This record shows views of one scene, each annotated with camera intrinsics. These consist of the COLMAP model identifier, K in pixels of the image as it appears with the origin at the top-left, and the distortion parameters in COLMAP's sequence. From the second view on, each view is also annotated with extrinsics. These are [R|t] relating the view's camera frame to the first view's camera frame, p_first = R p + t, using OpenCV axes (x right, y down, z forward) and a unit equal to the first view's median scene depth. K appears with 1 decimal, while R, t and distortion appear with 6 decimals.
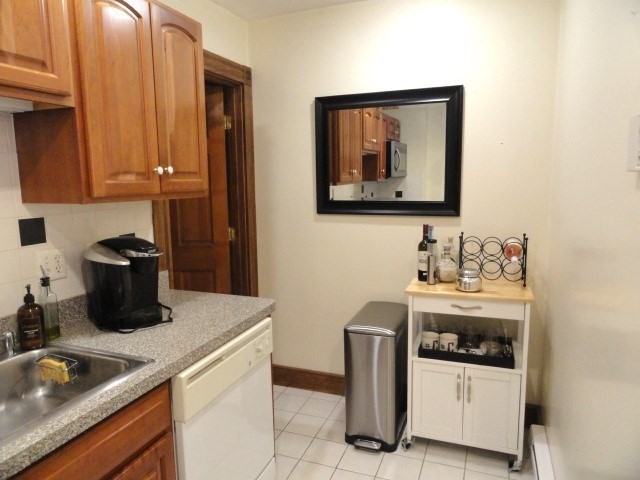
lens RADIAL K [[443.4, 0, 320.0], [0, 443.4, 240.0], [0, 0, 1]] dist [-0.001243, 0.002831]
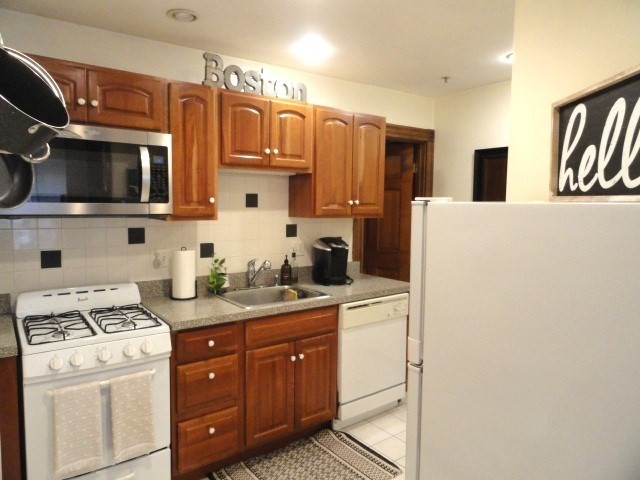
lens RADIAL K [[443.4, 0, 320.0], [0, 443.4, 240.0], [0, 0, 1]] dist [-0.001243, 0.002831]
pose [[0.850797, 0.066758, -0.521236, 0.531283], [-0.094893, 0.995109, -0.027442, 0.066510], [0.516855, 0.072809, 0.852971, -0.673174]]
